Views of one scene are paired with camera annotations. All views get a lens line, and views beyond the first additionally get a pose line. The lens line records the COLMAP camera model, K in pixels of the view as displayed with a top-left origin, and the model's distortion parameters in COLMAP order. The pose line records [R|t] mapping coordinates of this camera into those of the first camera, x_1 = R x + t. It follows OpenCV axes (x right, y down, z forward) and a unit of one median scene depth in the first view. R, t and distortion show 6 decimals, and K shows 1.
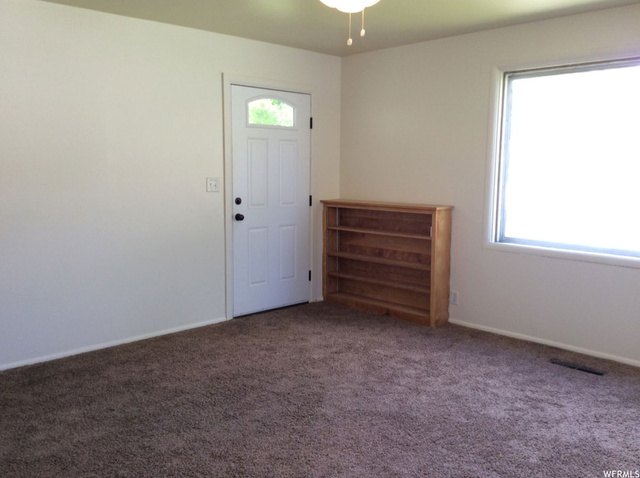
lens RADIAL K [[585.7, 0, 320.0], [0, 585.7, 239.0], [0, 0, 1]] dist [0.114160, -0.209253]
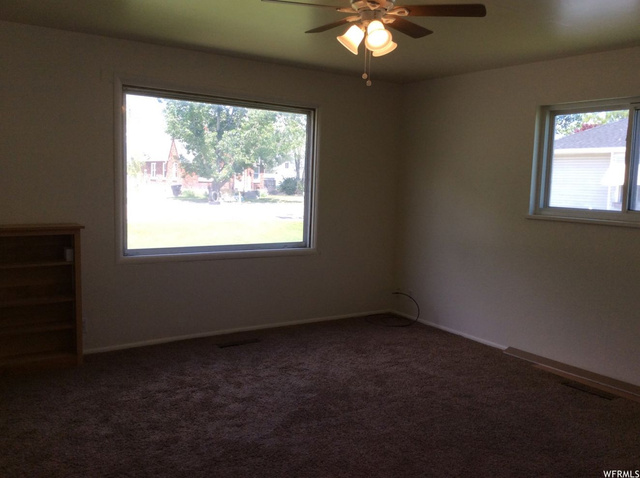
lens RADIAL K [[585.7, 0, 320.0], [0, 585.7, 239.0], [0, 0, 1]] dist [0.114160, -0.209253]
pose [[0.157264, -0.101092, 0.982369, -0.750051], [0.101341, 0.991147, 0.085772, -0.091181], [-0.982343, 0.086065, 0.166117, 0.633784]]
